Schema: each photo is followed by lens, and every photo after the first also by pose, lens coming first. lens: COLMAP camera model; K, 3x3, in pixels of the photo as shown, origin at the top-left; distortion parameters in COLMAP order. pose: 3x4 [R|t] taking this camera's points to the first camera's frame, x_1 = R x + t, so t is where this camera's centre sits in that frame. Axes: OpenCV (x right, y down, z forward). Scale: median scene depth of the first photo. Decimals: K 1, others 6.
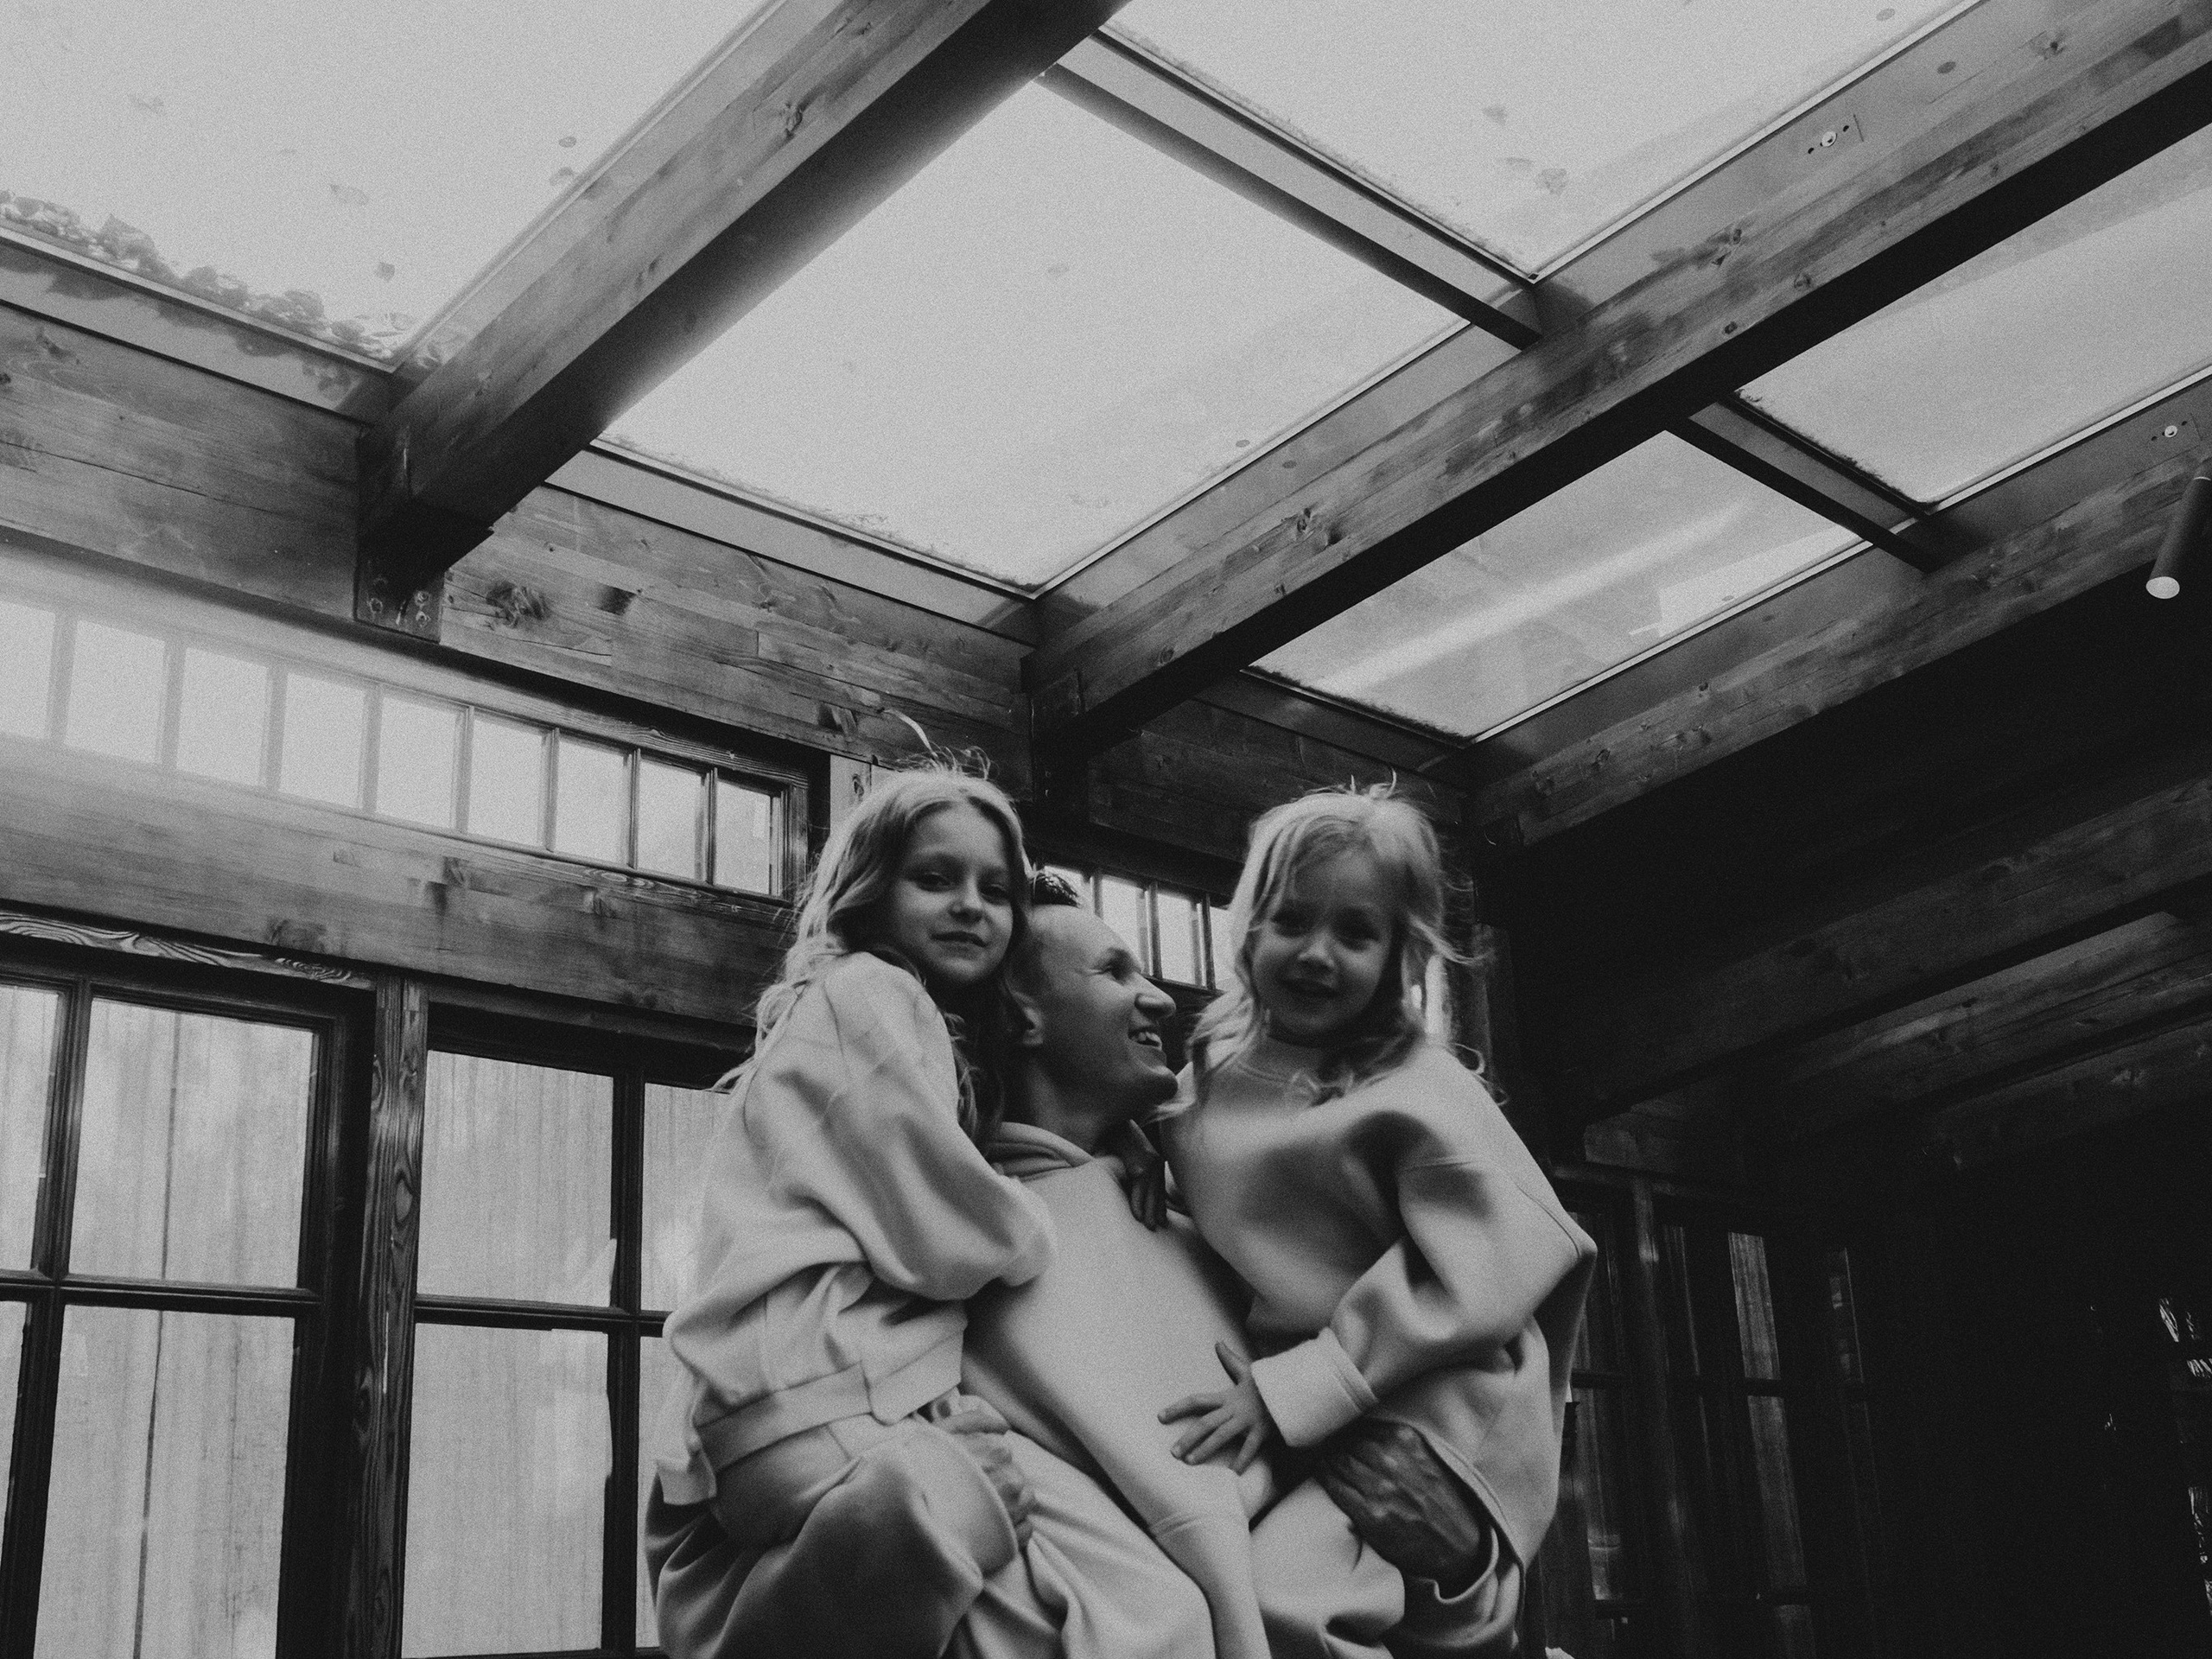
lens RADIAL K [[2453.5, 0, 1106.0], [0, 2453.5, 829.5], [0, 0, 1]] dist [-0.002267, 0.044494]
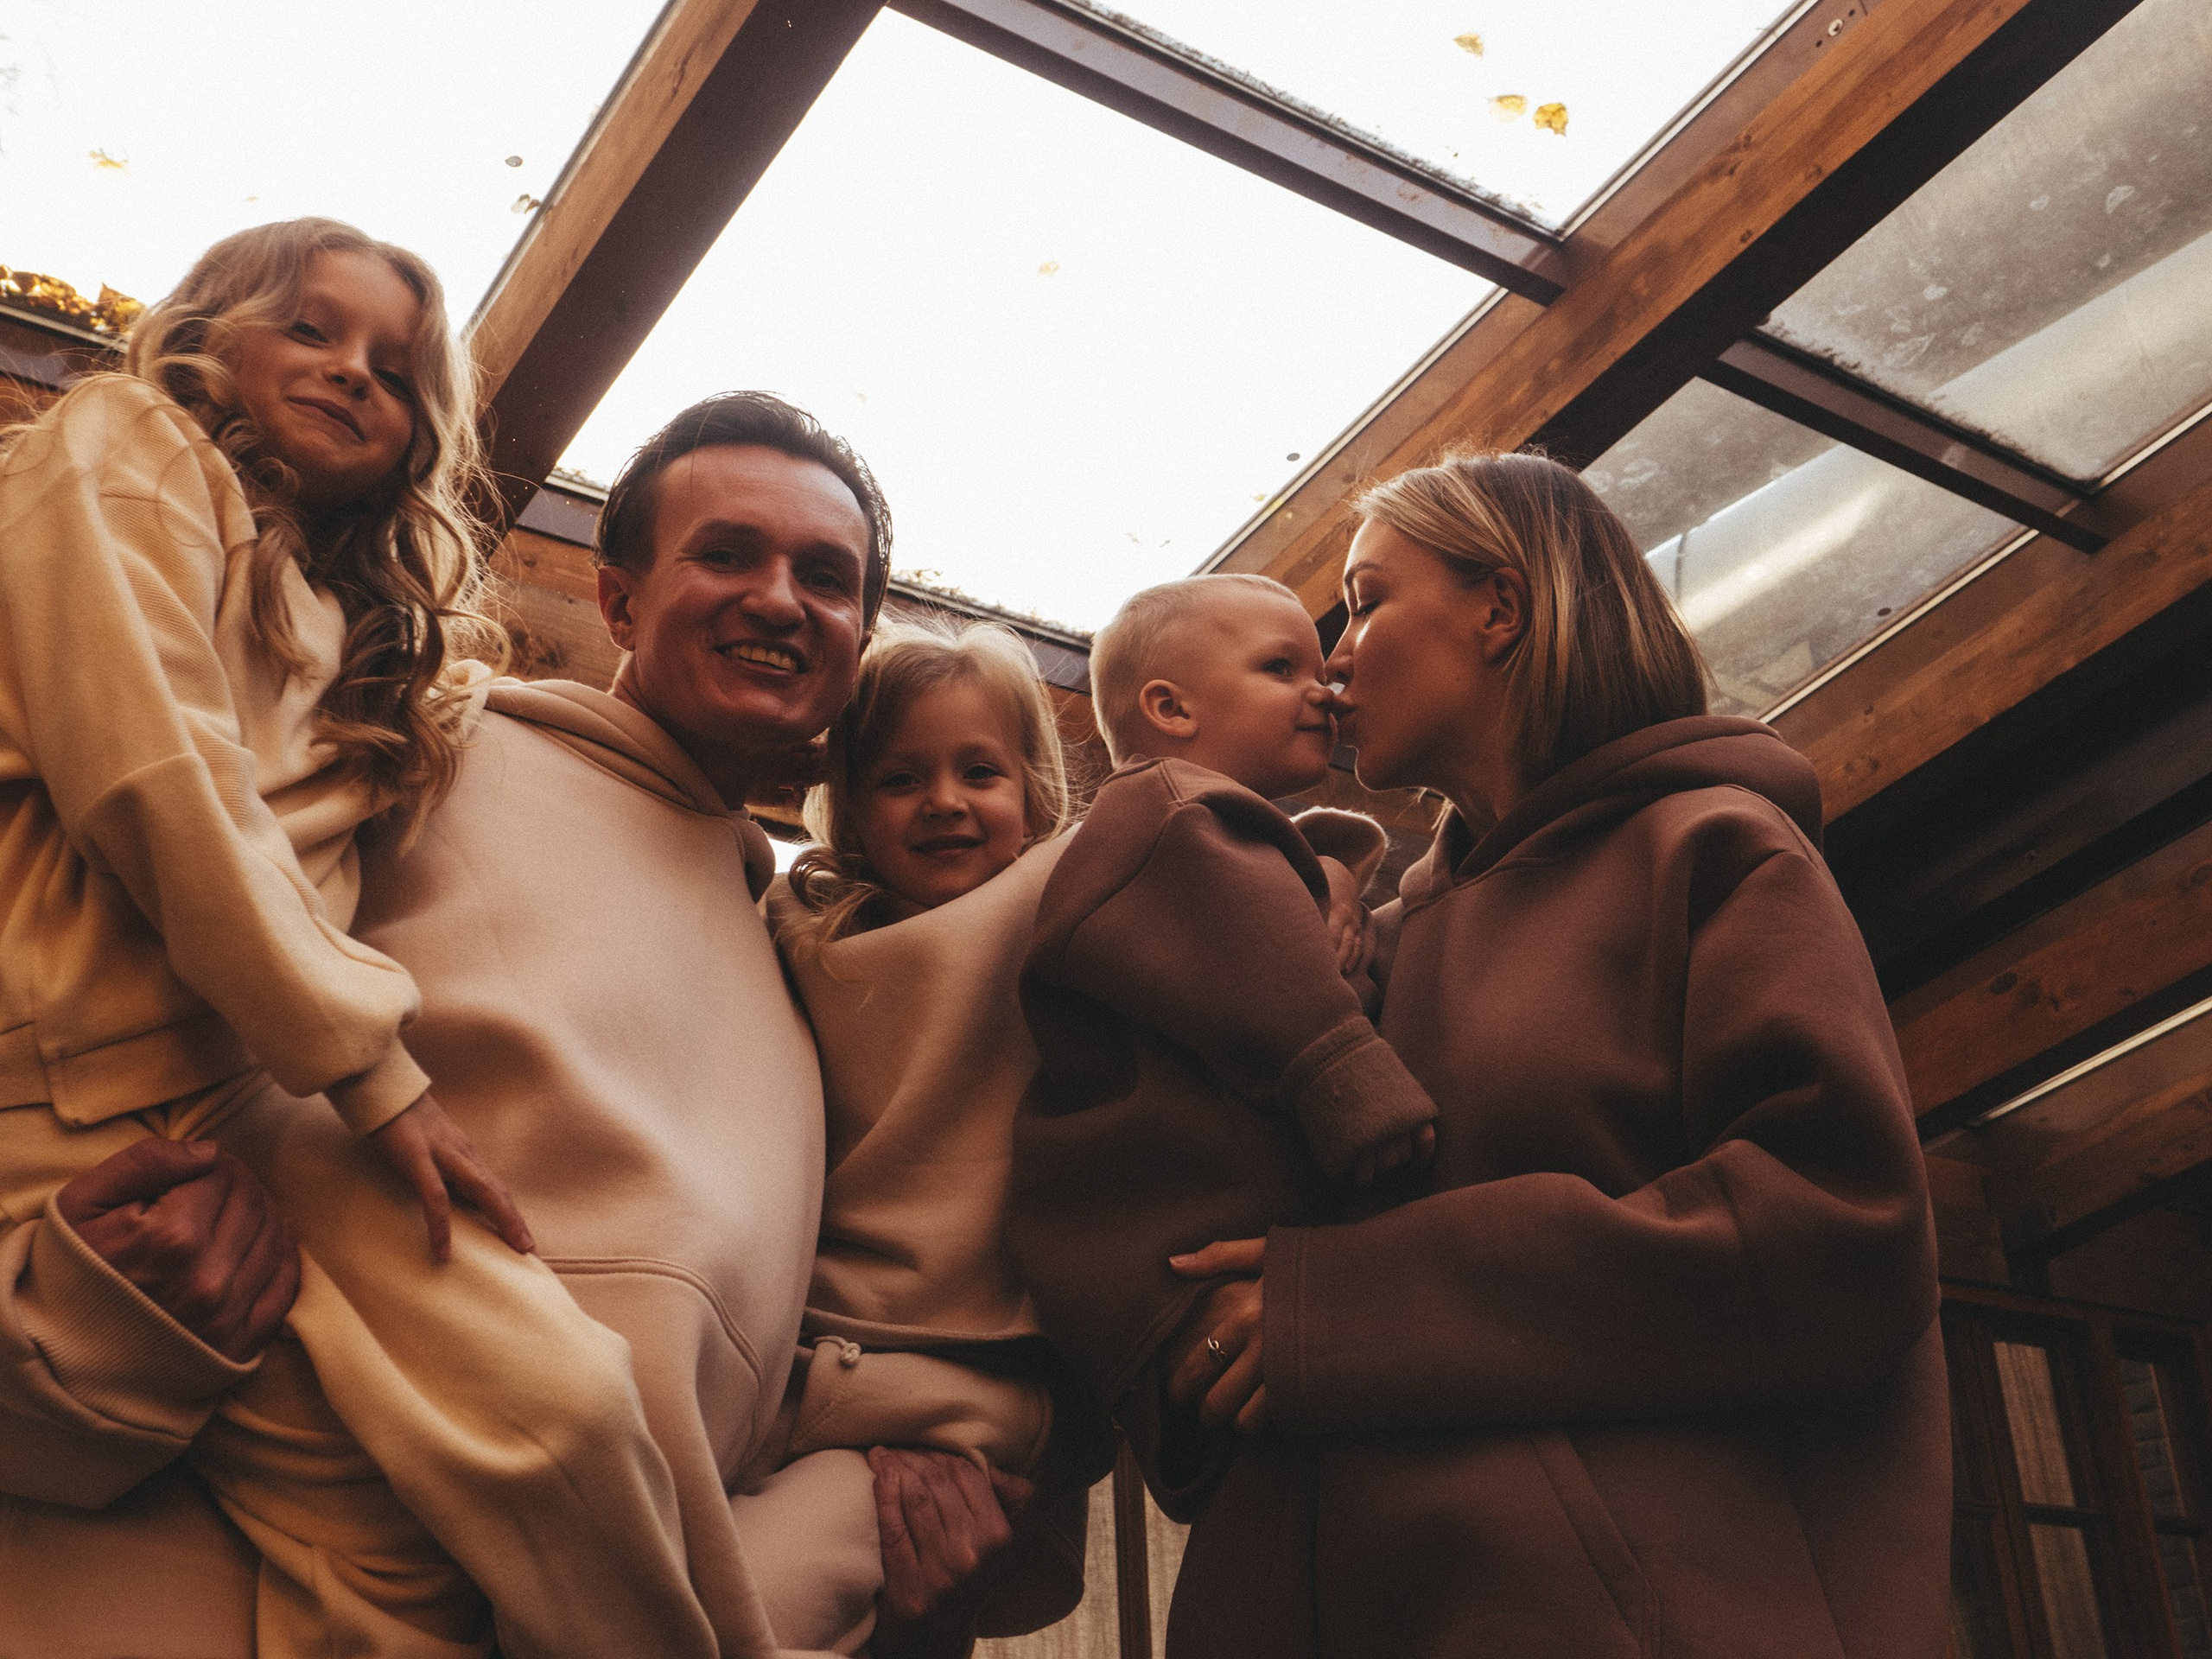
lens RADIAL K [[2452.3, 0, 1106.0], [0, 2452.3, 829.5], [0, 0, 1]] dist [0.000471, 0.010172]
pose [[0.984779, -0.071633, -0.158366, 0.144514], [0.052593, 0.991220, -0.121314, 0.114542], [0.165665, 0.111139, 0.979900, 0.077219]]
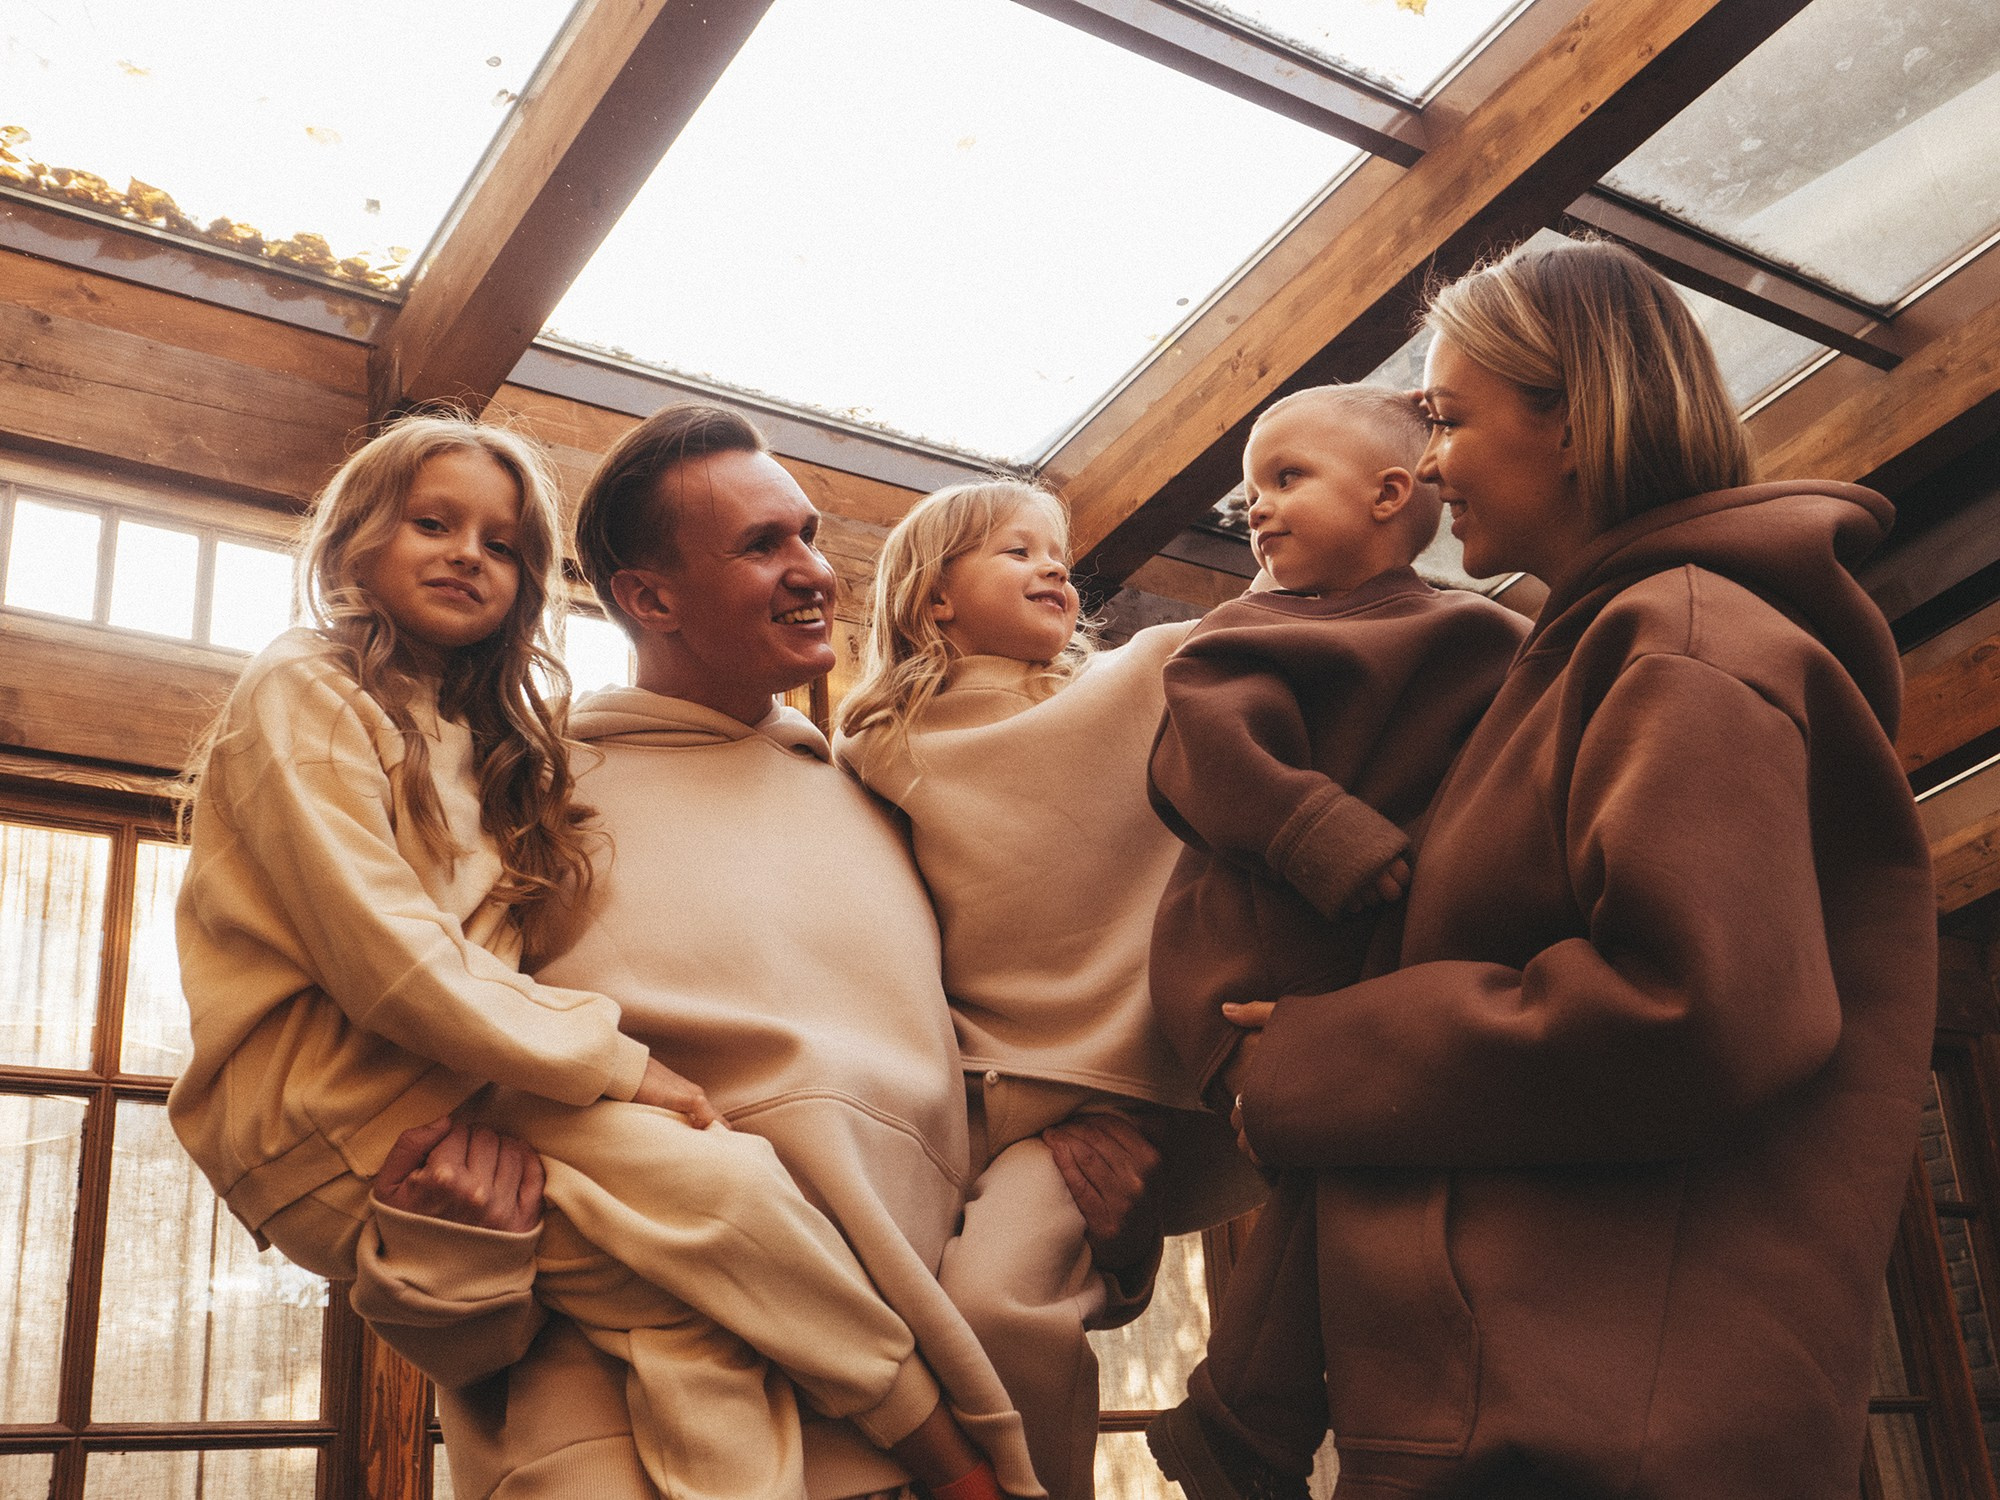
lens RADIAL K [[2217.3, 0, 1000.0], [0, 2217.3, 750.0], [0, 0, 1]] dist [0.000471, 0.010172]
pose [[0.983744, -0.081202, -0.160170, 0.135375], [0.073707, 0.995913, -0.052199, 0.097744], [0.163754, 0.039545, 0.985708, 0.036321]]
